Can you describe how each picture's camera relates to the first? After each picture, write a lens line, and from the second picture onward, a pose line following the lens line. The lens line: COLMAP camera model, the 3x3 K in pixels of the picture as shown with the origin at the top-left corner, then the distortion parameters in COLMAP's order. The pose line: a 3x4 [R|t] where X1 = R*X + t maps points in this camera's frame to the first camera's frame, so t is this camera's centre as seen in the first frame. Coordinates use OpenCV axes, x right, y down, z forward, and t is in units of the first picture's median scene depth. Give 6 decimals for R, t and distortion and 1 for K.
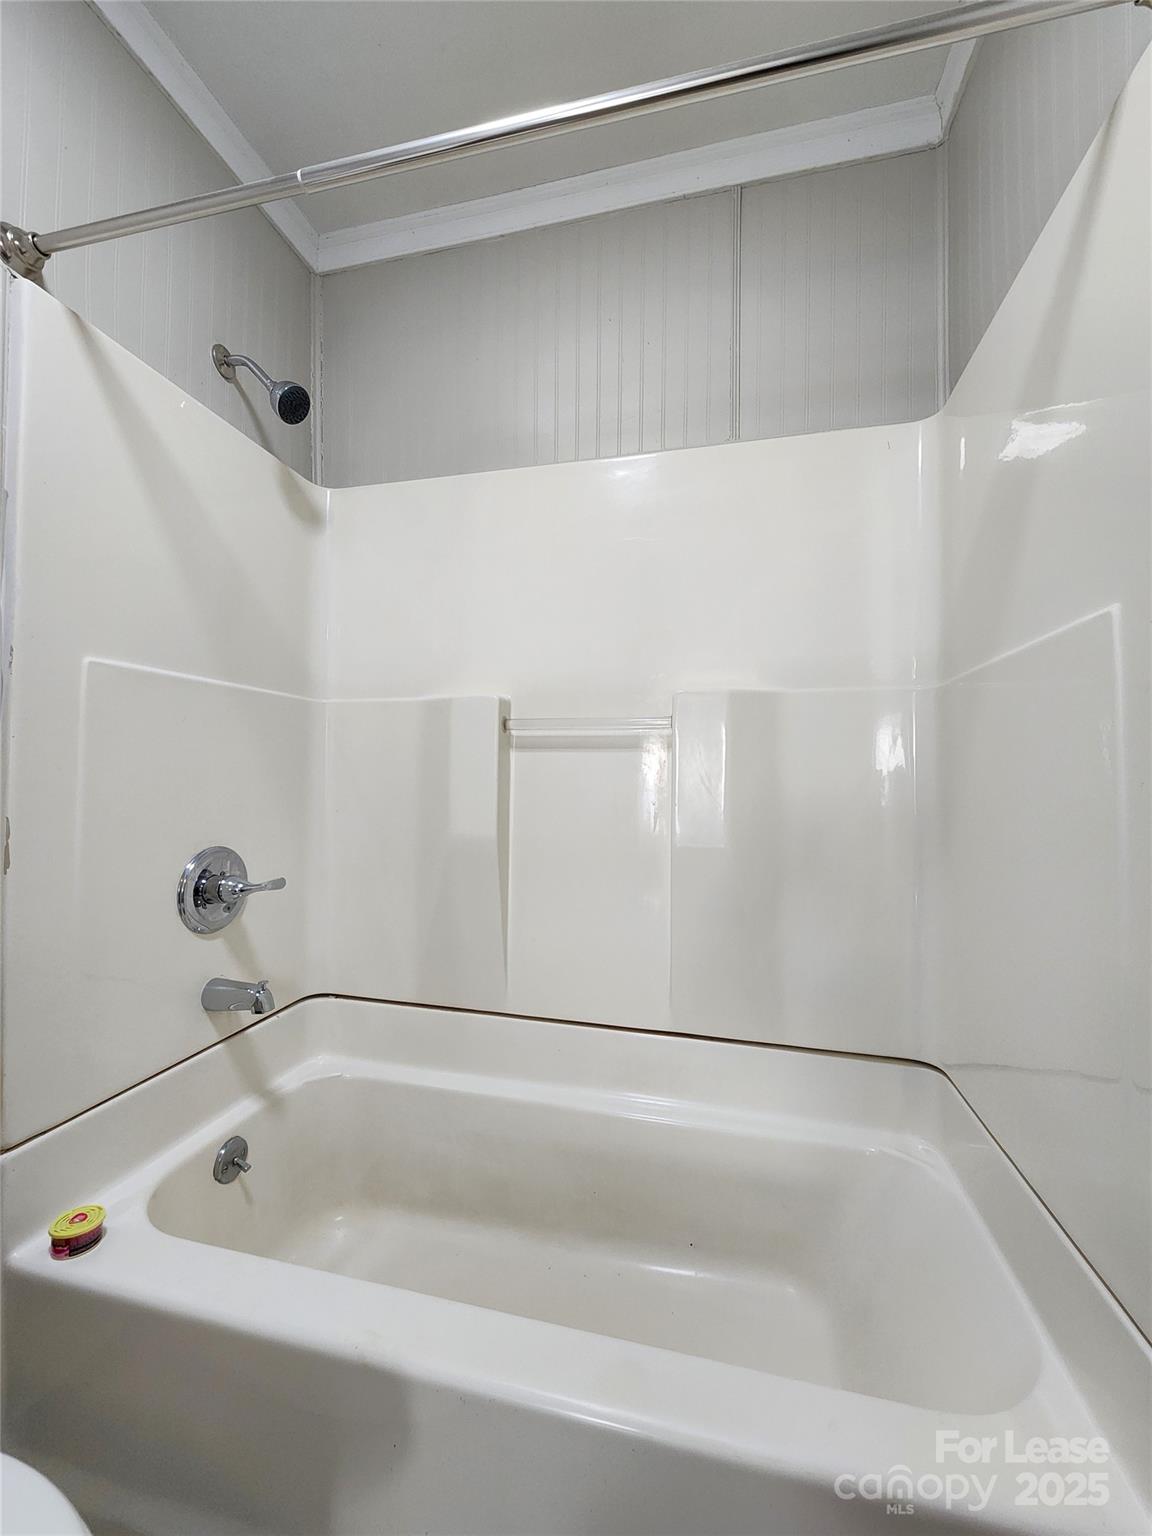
lens RADIAL K [[631.5, 0, 574.2], [0, 631.5, 767.8], [0, 0, 1]] dist [0.001409, 0.001238]
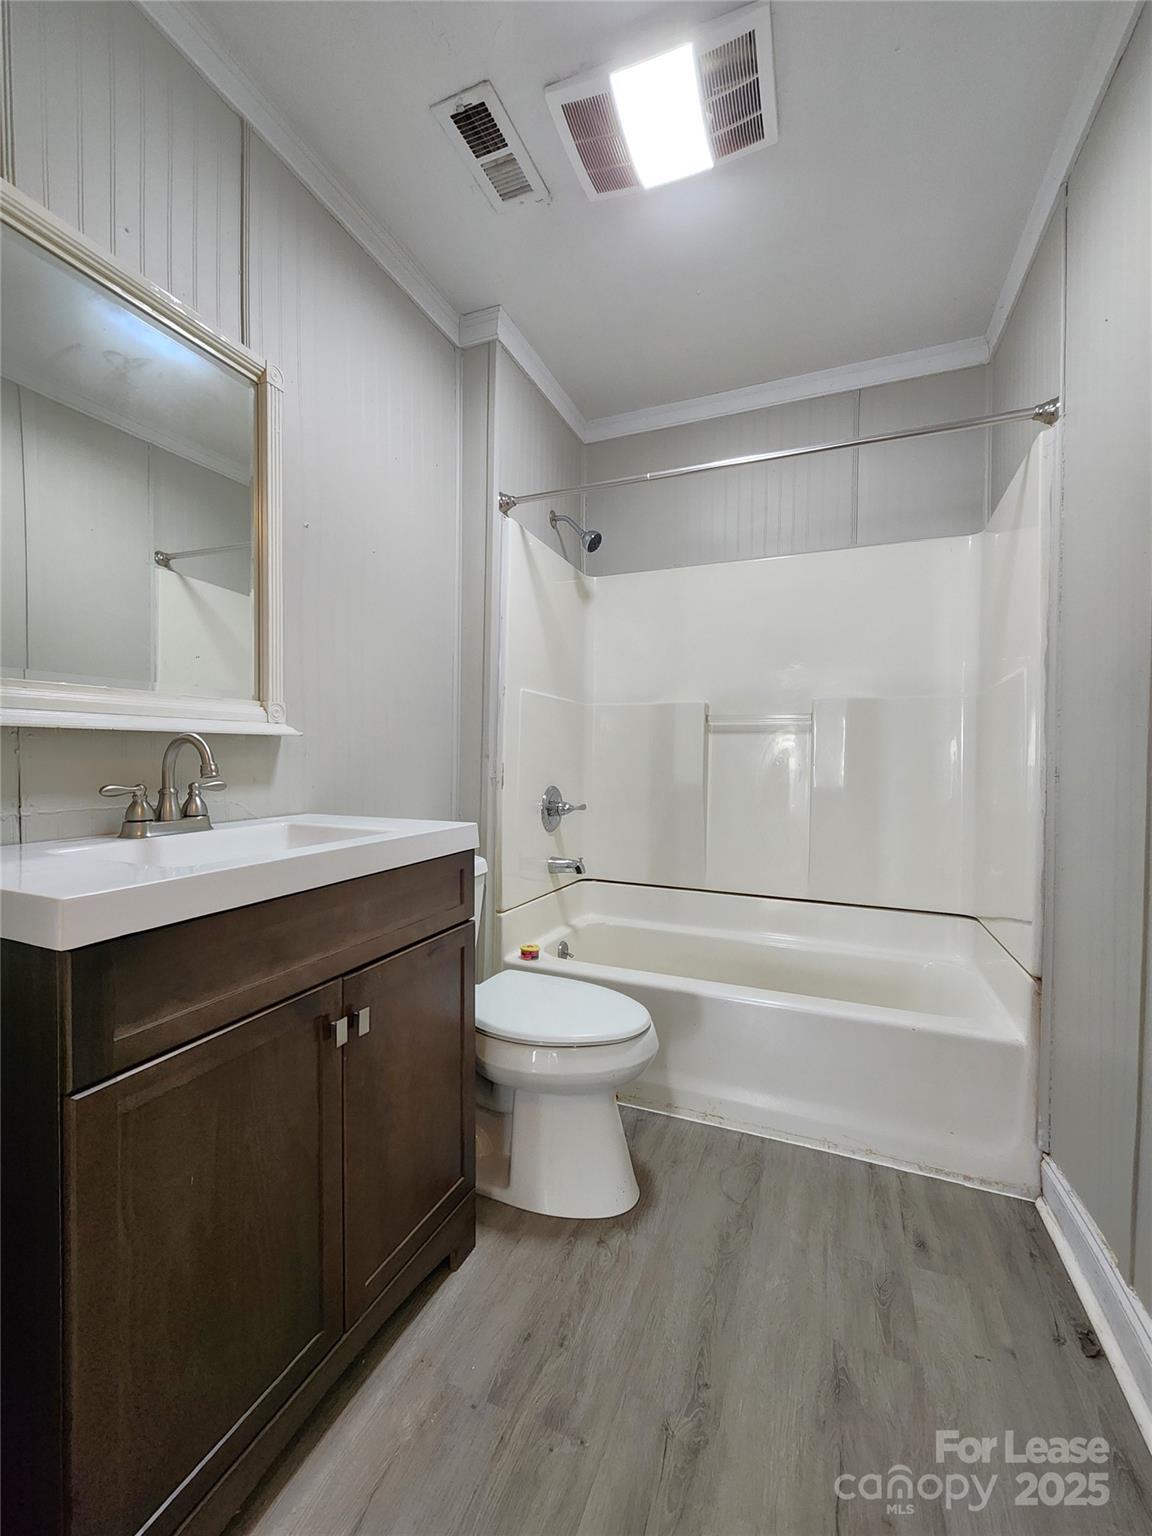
lens RADIAL K [[631.5, 0, 569.5], [0, 631.5, 768.0], [0, 0, 1]] dist [0.001409, 0.001238]
pose [[0.983329, 0.008027, -0.181658, -0.168721], [-0.004125, 0.999753, 0.021850, 0.029774], [0.181789, -0.020737, 0.983119, -0.761913]]
